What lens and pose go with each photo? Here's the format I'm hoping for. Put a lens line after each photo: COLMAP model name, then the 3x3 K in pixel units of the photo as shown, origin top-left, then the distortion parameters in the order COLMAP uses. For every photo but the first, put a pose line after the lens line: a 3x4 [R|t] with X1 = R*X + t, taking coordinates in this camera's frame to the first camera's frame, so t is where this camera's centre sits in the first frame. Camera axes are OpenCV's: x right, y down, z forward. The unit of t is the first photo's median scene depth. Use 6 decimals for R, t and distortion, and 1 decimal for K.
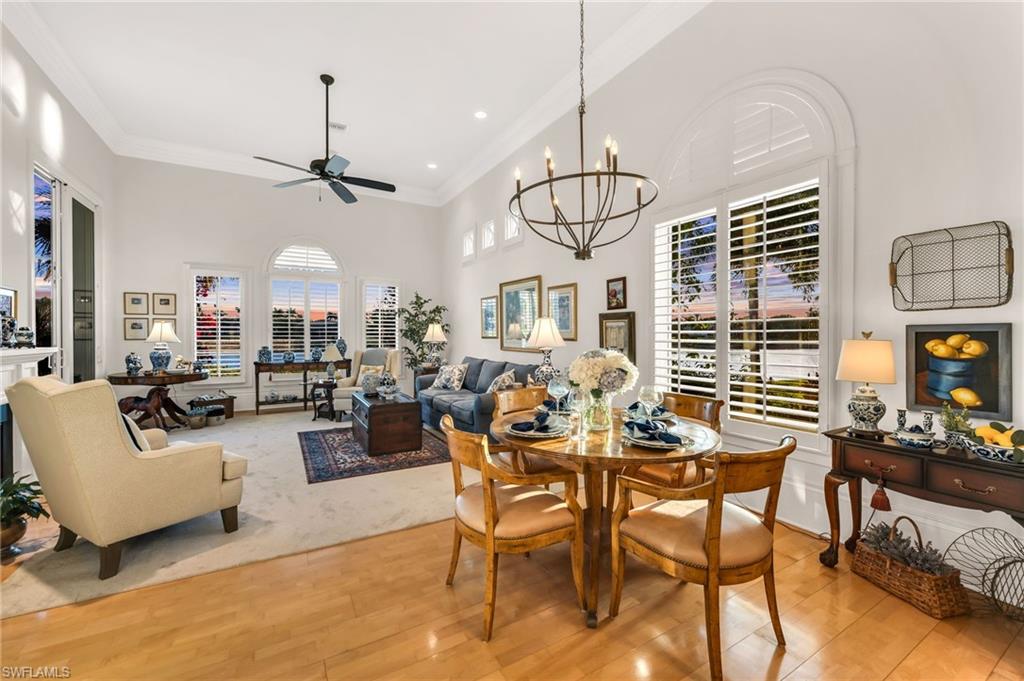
lens RADIAL K [[408.2, 0, 509.5], [0, 408.2, 336.9], [0, 0, 1]] dist [-0.000386, -0.000332]
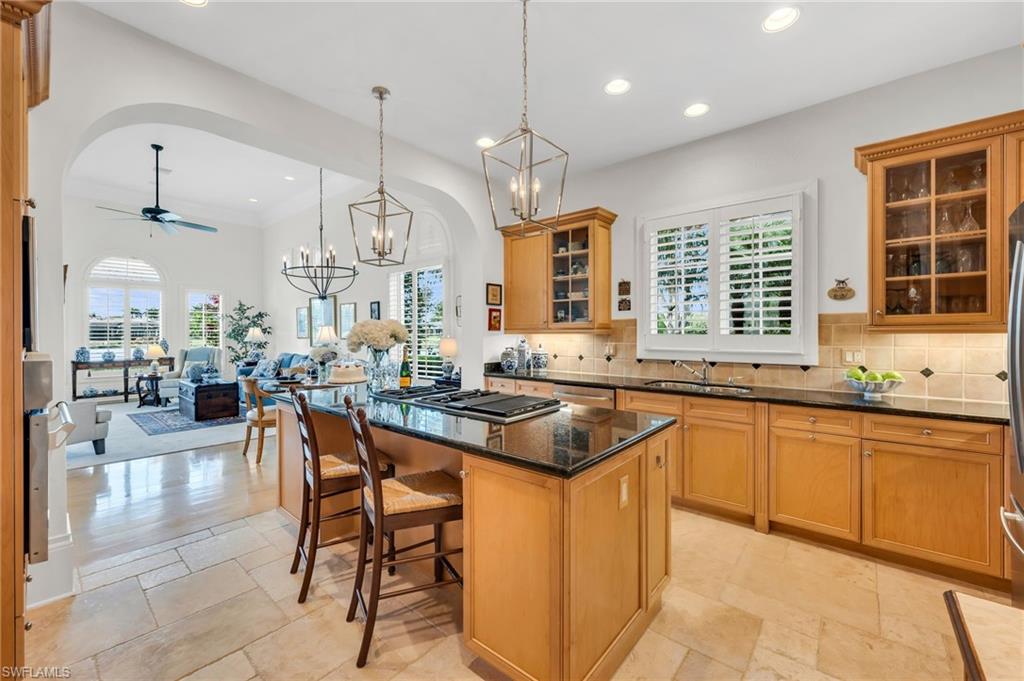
lens RADIAL K [[401.1, 0, 506.9], [0, 401.1, 334.7], [0, 0, 1]] dist [-0.002240, -0.000215]
pose [[0.941803, -0.003000, 0.336152, 0.362886], [0.004049, 0.999989, -0.002421, -0.007549], [-0.336141, 0.003642, 0.941805, -1.172584]]
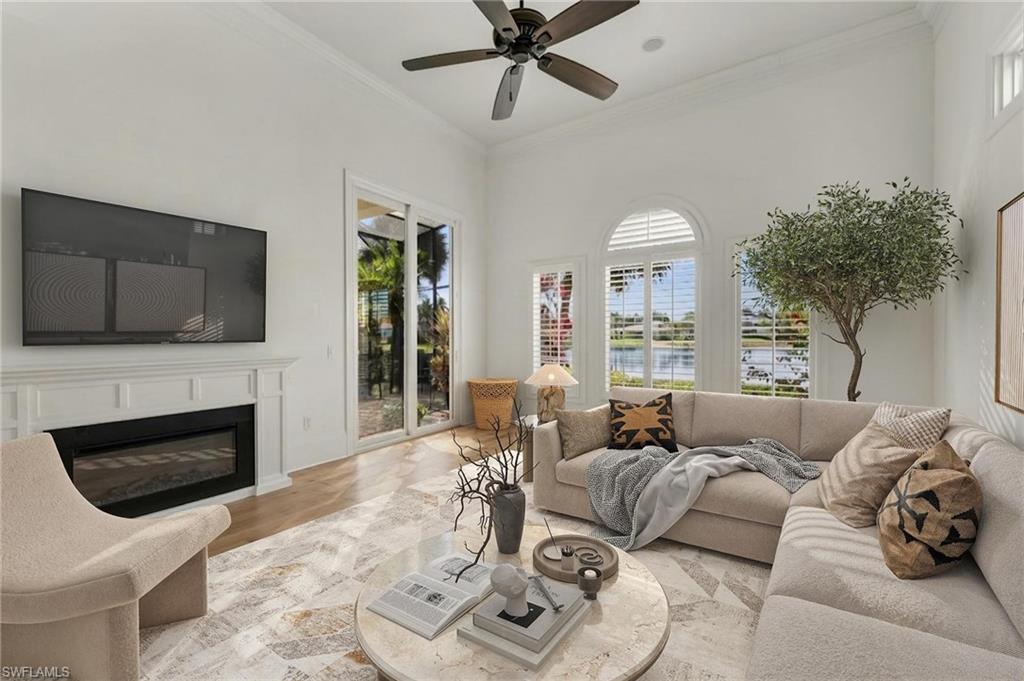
lens RADIAL K [[401.1, 0, 506.9], [0, 401.1, 334.7], [0, 0, 1]] dist [-0.002240, -0.000215]
pose [[0.437954, 0.001447, -0.898996, 0.038165], [-0.002448, 0.999997, 0.000417, -0.030870], [0.898994, 0.002018, 0.437956, 1.416885]]
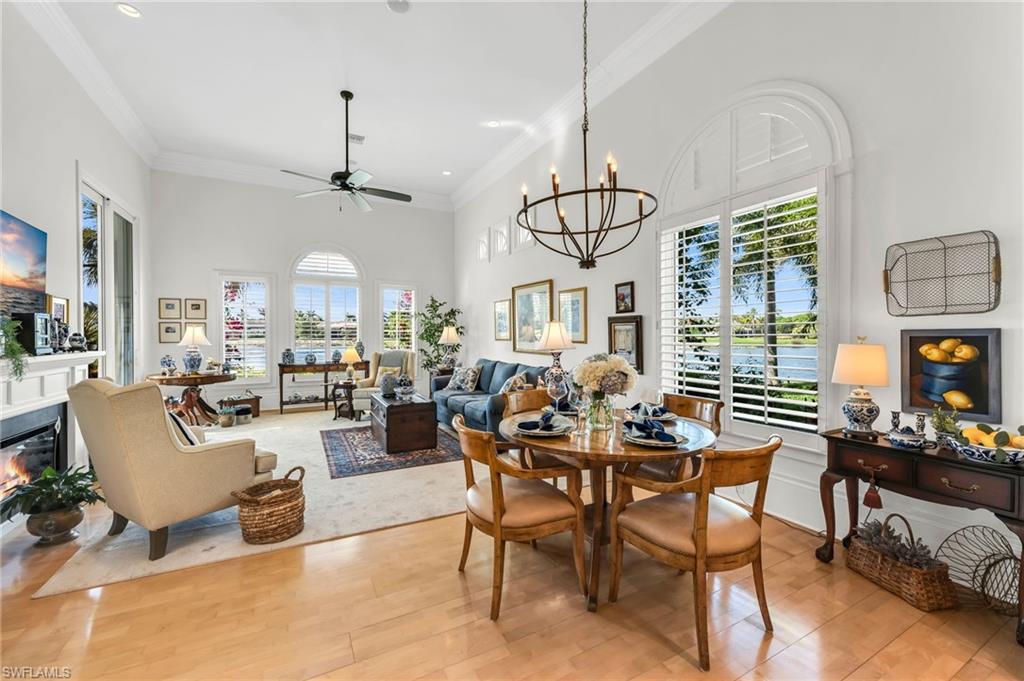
lens RADIAL K [[408.2, 0, 509.5], [0, 408.2, 336.9], [0, 0, 1]] dist [-0.000386, -0.000332]
pose [[0.999289, -0.002379, -0.037625, 0.018302], [0.002328, 0.999996, -0.001380, -0.010758], [0.037628, 0.001291, 0.999291, -0.065130]]
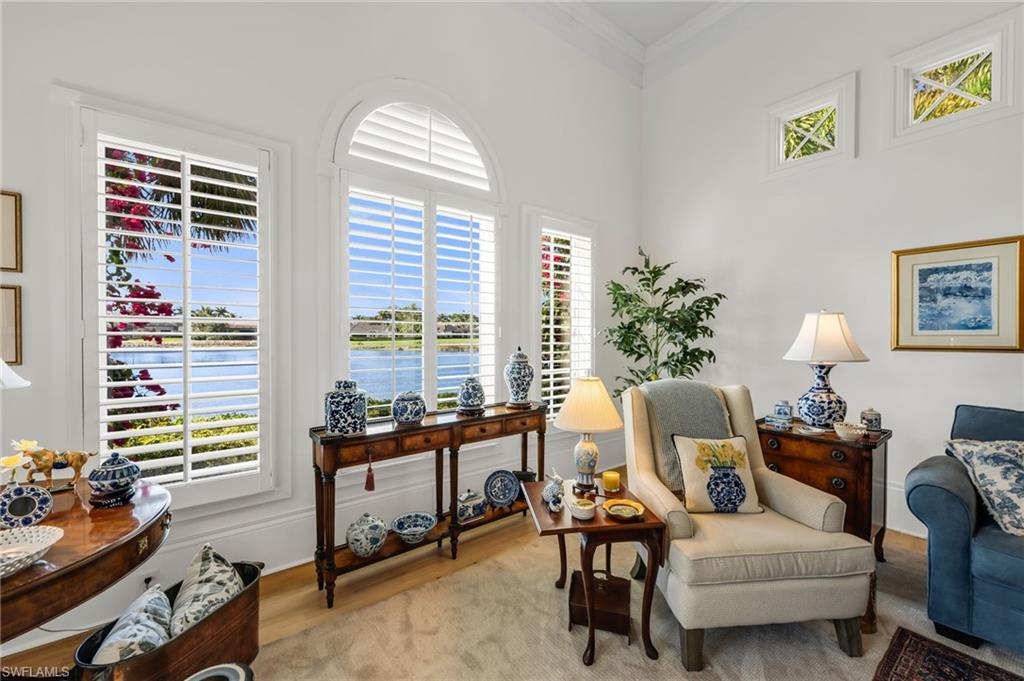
lens RADIAL K [[407.4, 0, 500.4], [0, 407.4, 338.1], [0, 0, 1]] dist [0.001152, 0.000226]
pose [[0.991619, -0.000480, 0.129193, -1.383973], [-0.000325, 0.999981, 0.006207, -0.031095], [-0.129194, -0.006197, 0.991600, 1.775046]]
